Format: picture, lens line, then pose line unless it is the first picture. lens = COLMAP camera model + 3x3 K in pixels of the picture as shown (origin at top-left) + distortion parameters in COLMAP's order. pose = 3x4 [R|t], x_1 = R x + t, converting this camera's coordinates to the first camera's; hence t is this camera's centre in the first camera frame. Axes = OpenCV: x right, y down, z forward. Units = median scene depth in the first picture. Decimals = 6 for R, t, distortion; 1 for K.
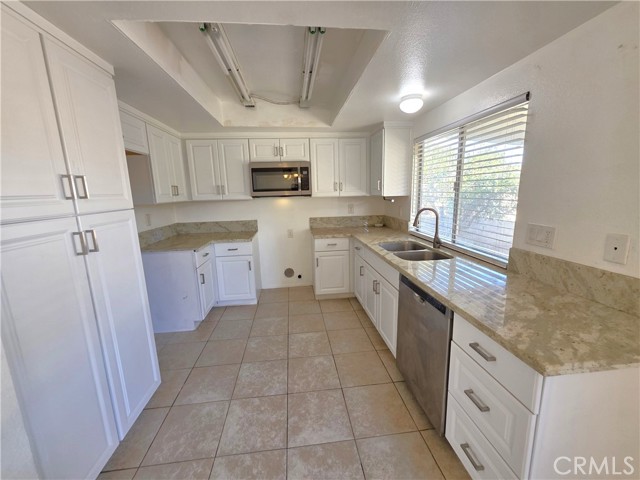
lens RADIAL K [[257.5, 0, 318.0], [0, 257.5, 238.7], [0, 0, 1]] dist [0.000966, -0.000404]
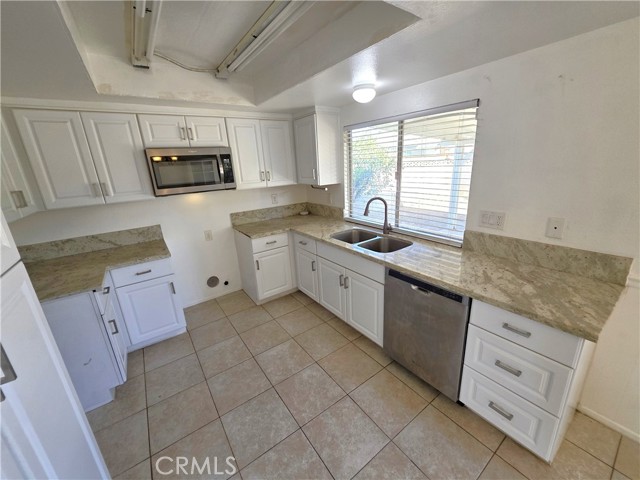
lens RADIAL K [[257.5, 0, 319.8], [0, 257.5, 238.5], [0, 0, 1]] dist [0.000966, -0.000404]
pose [[0.872637, -0.157750, 0.462190, -0.290577], [0.117561, 0.986418, 0.114714, -0.102414], [-0.474009, -0.045768, 0.879330, 0.178134]]
